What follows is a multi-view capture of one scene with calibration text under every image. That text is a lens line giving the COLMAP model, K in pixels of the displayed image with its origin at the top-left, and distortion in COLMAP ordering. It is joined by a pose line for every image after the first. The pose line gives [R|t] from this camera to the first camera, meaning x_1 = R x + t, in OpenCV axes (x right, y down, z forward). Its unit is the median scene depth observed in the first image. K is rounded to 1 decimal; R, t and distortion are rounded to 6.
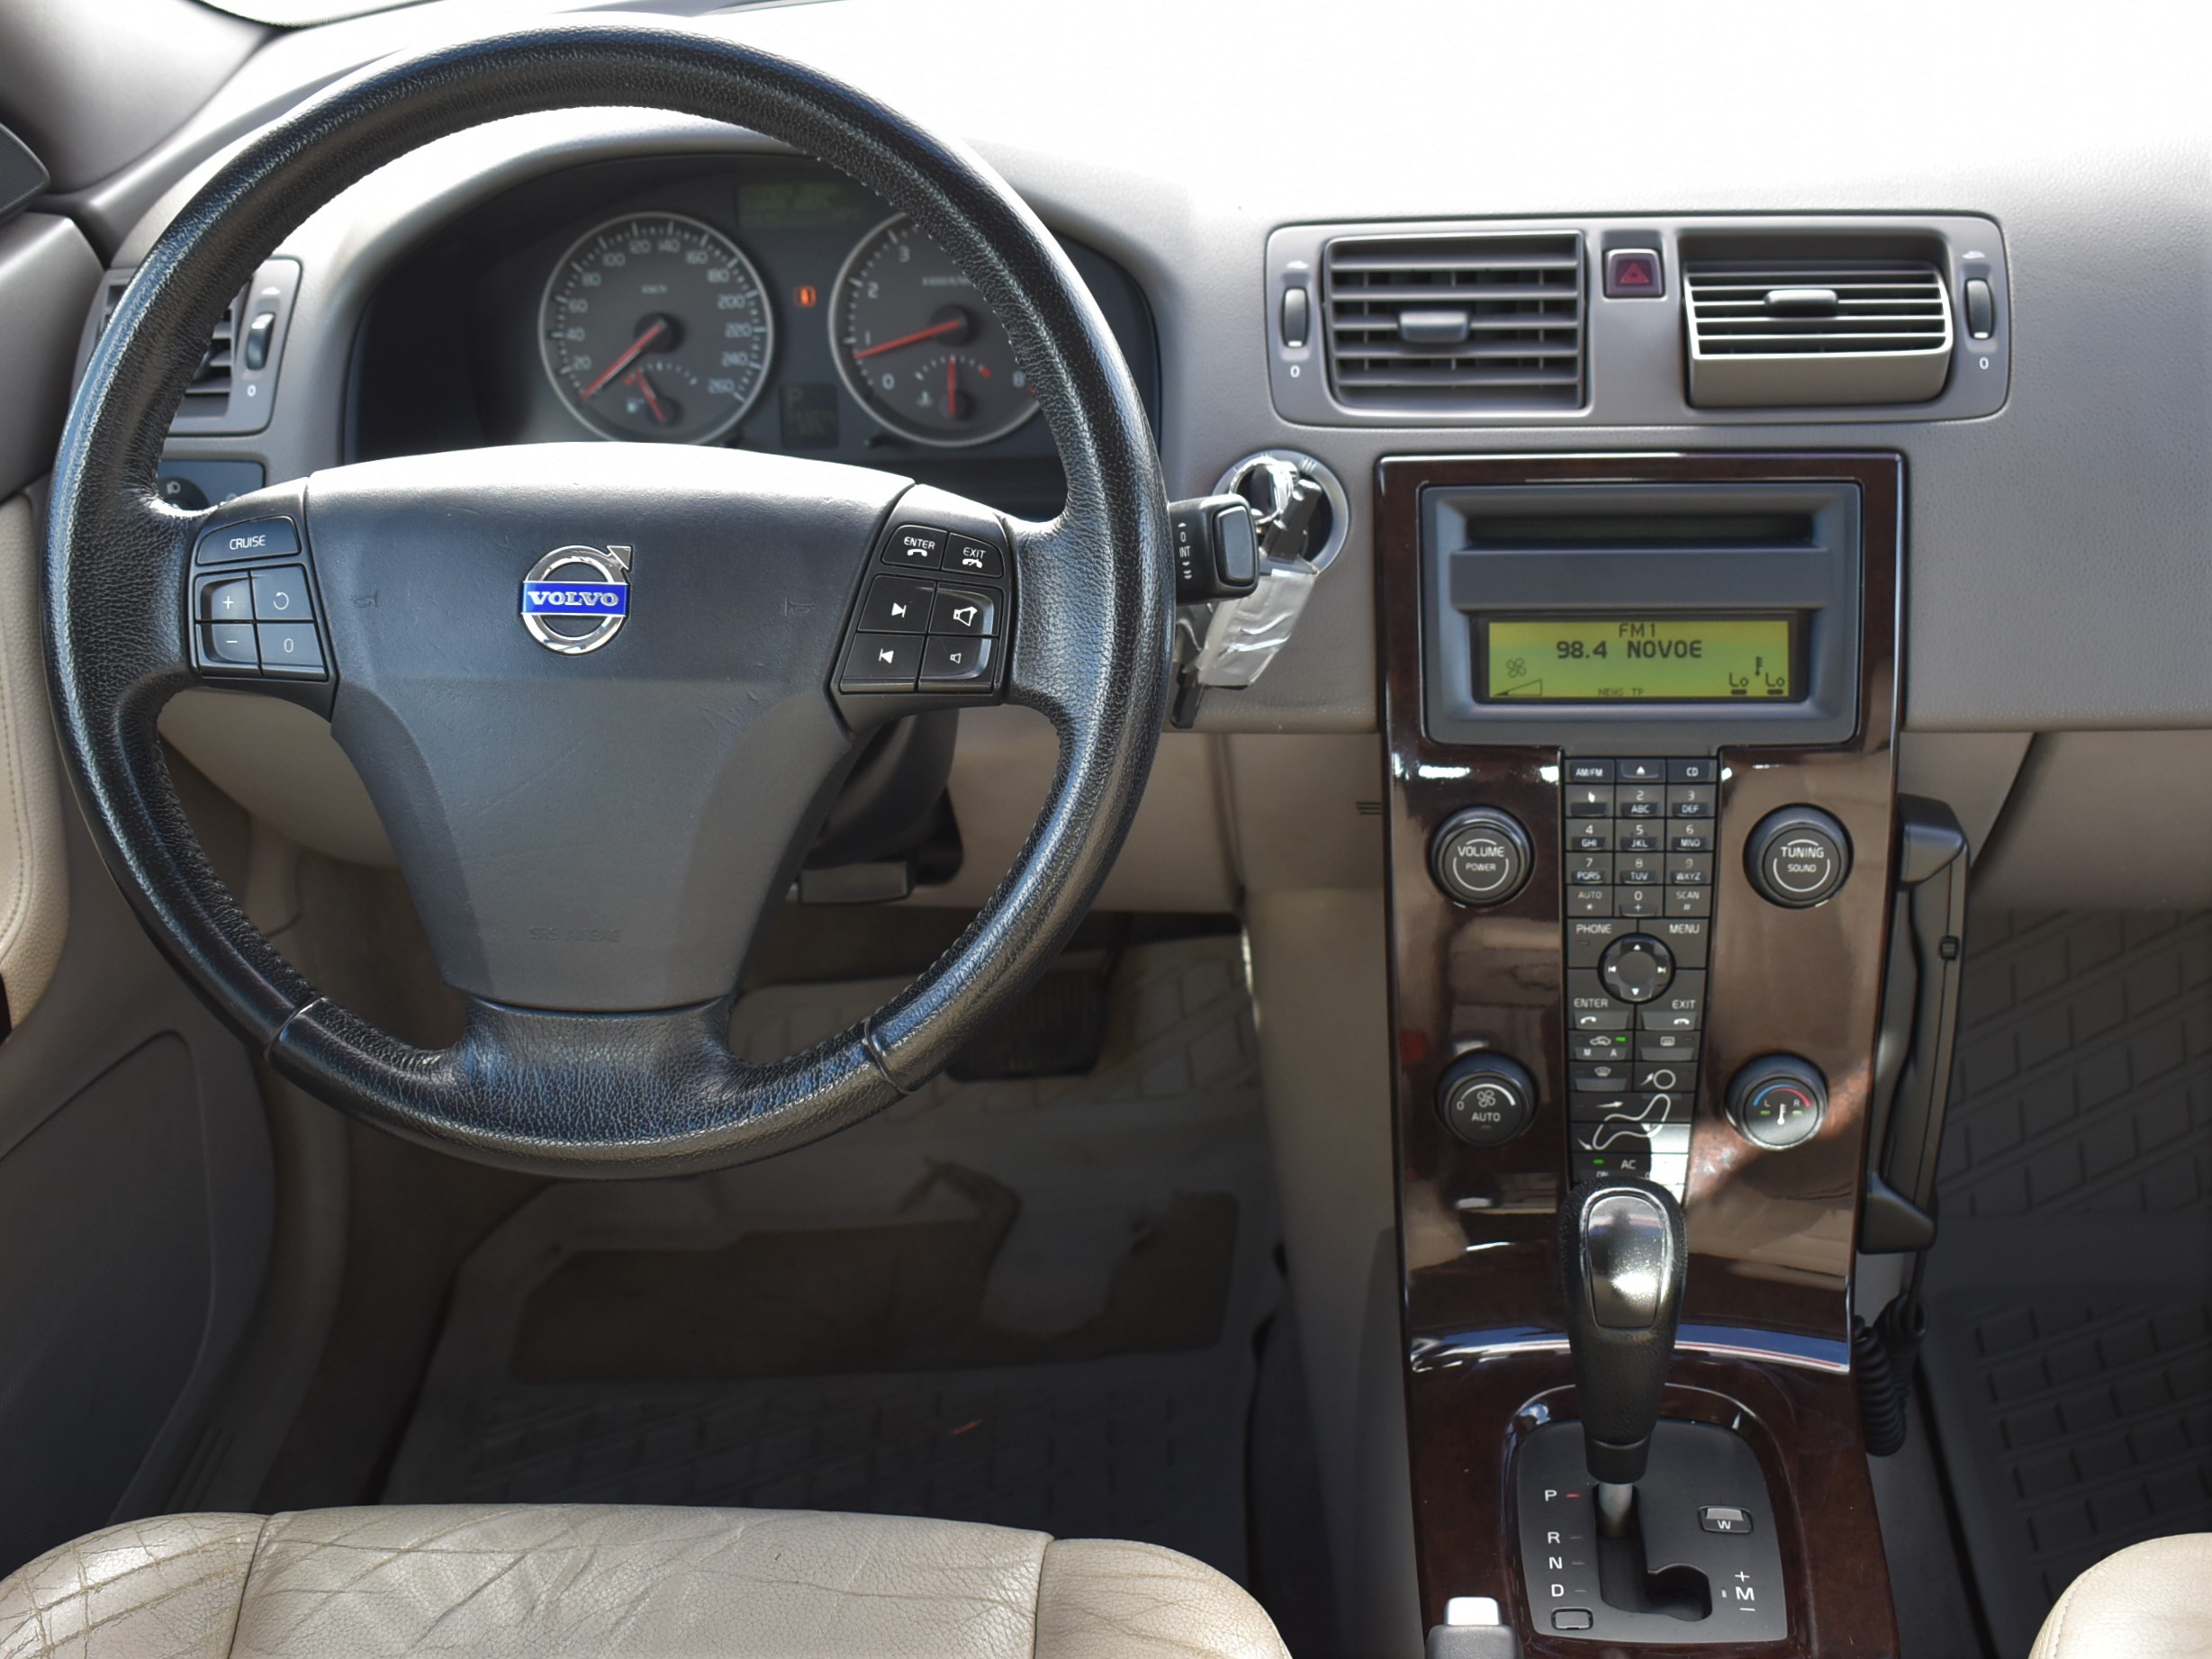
lens RADIAL K [[2503.9, 0, 1106.0], [0, 2503.9, 829.5], [0, 0, 1]] dist [-0.076403, 0.018970]
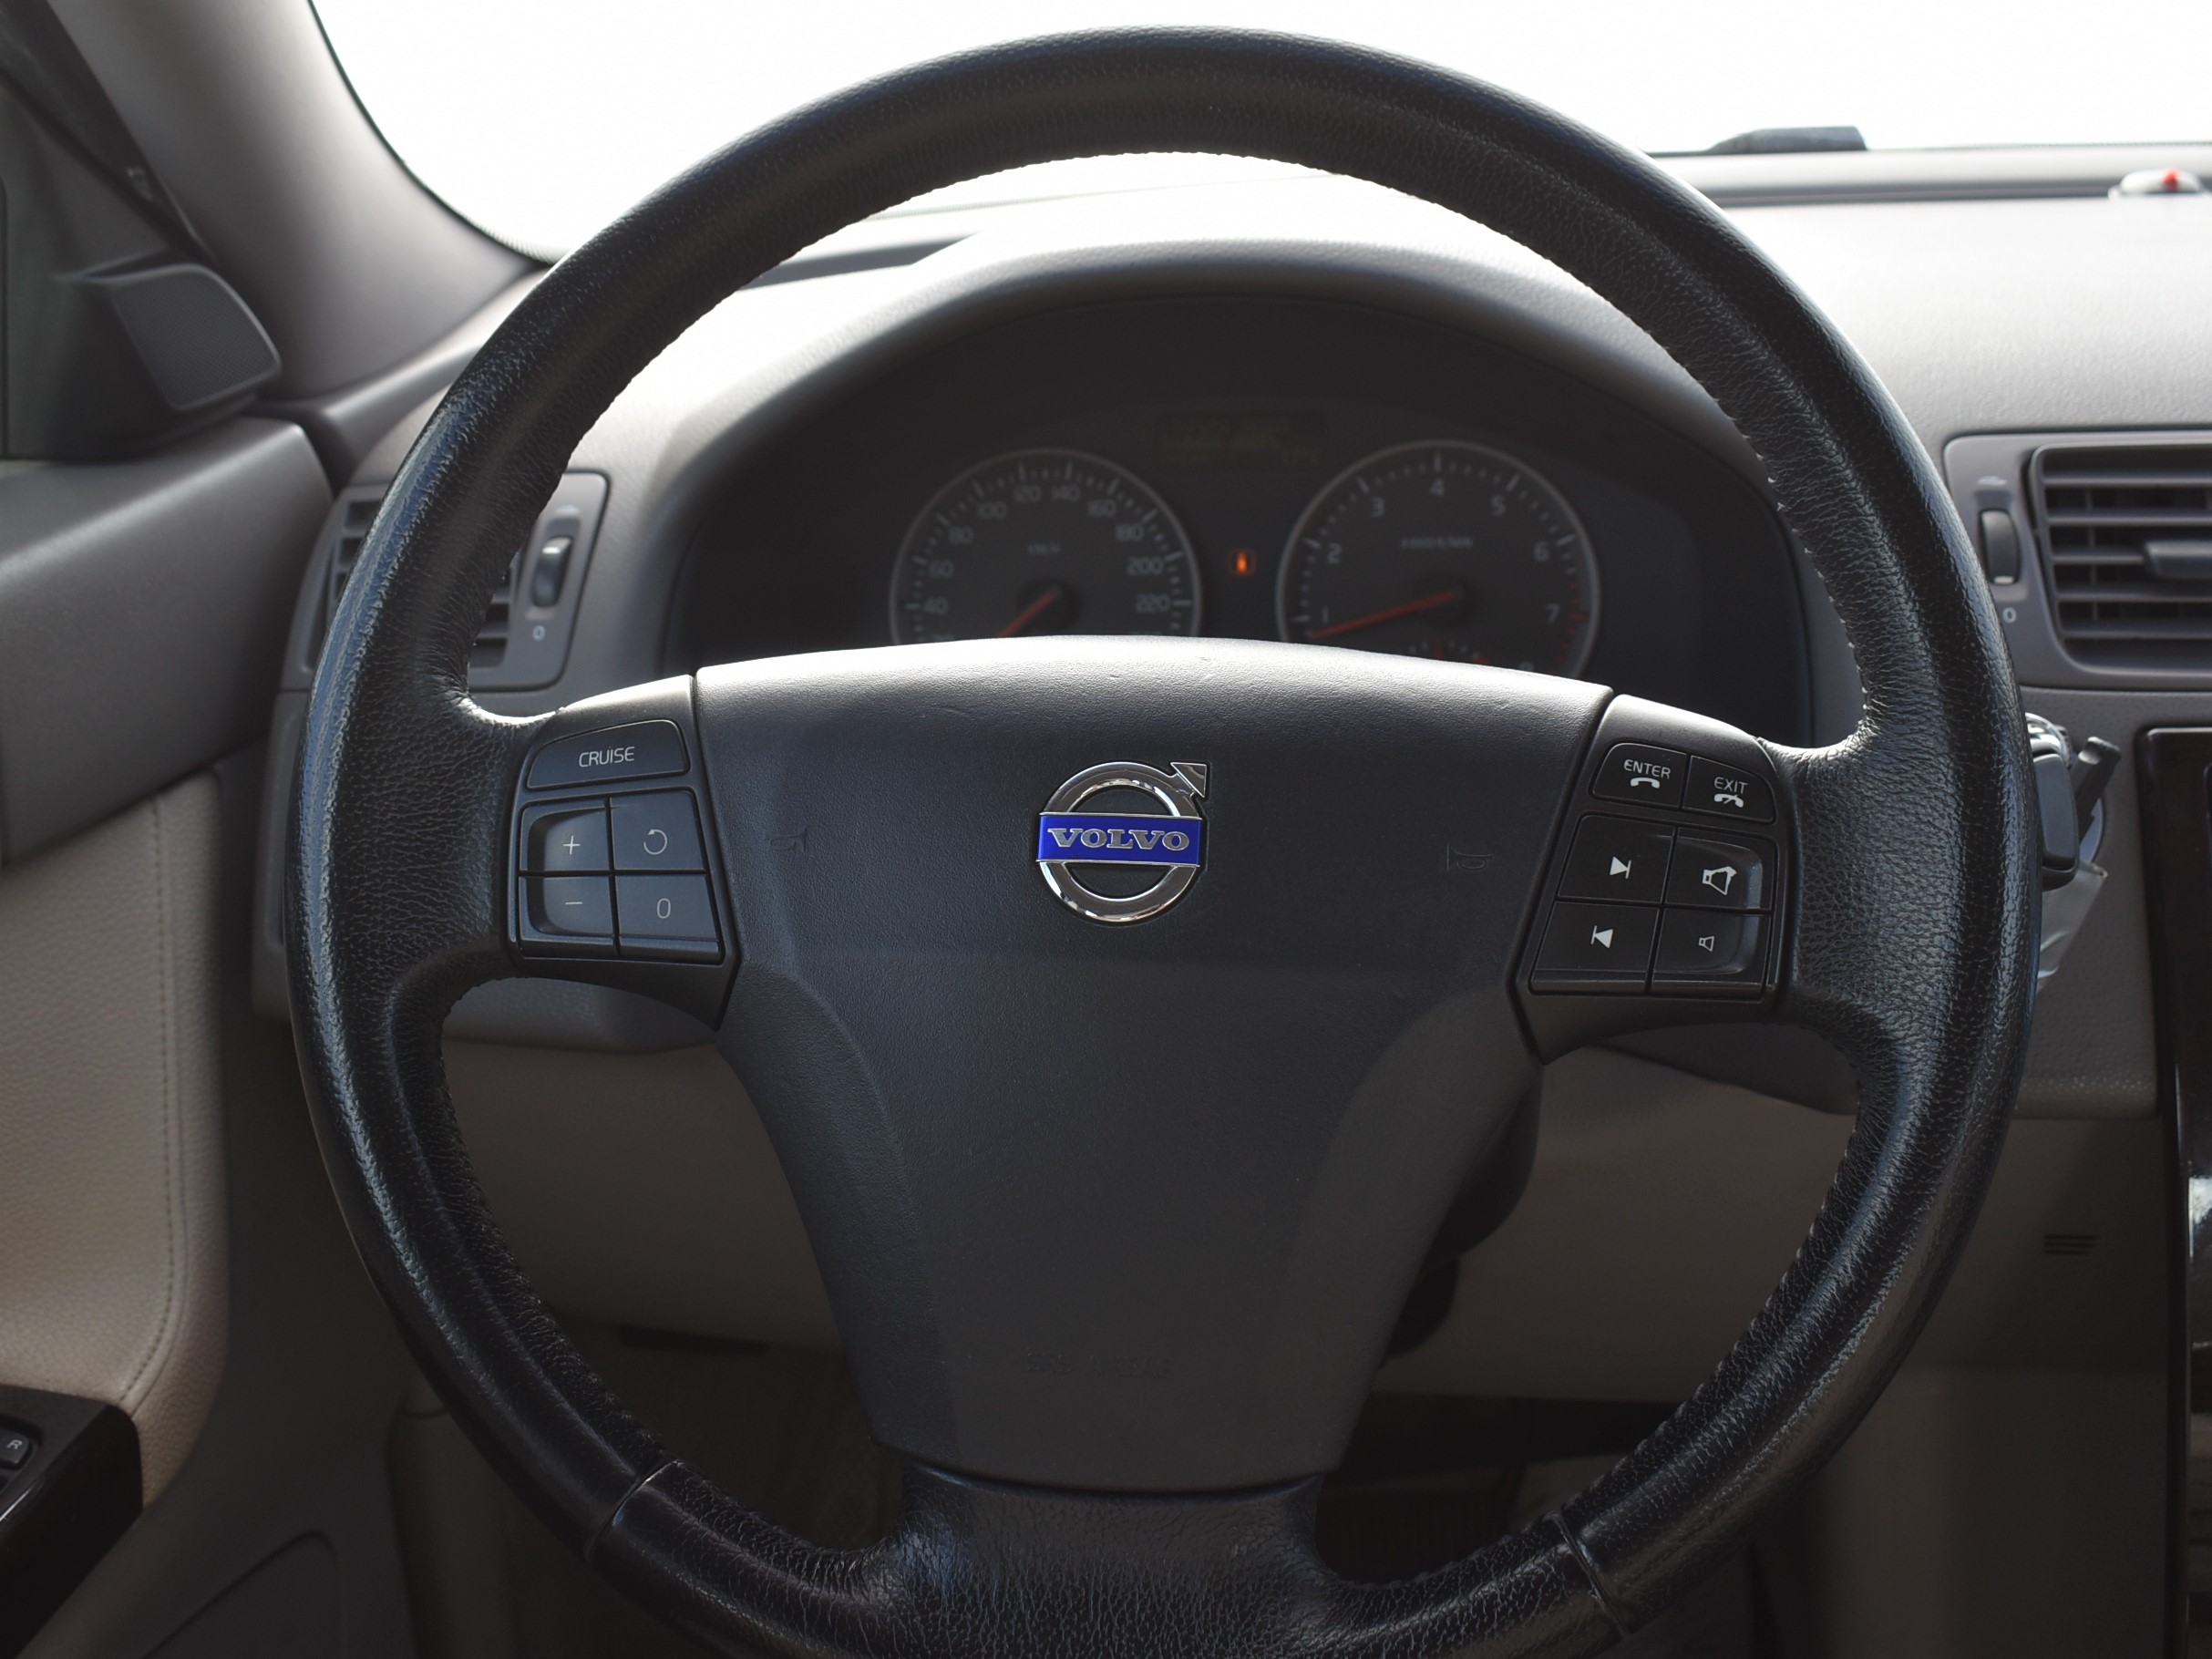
lens RADIAL K [[2656.7, 0, 1106.0], [0, 2656.7, 829.5], [0, 0, 1]] dist [-0.077536, -0.004087]
pose [[0.999207, 0.018815, -0.035083, -0.159345], [-0.025483, 0.979351, -0.200555, 0.036445], [0.030586, 0.201290, 0.979054, 0.265411]]
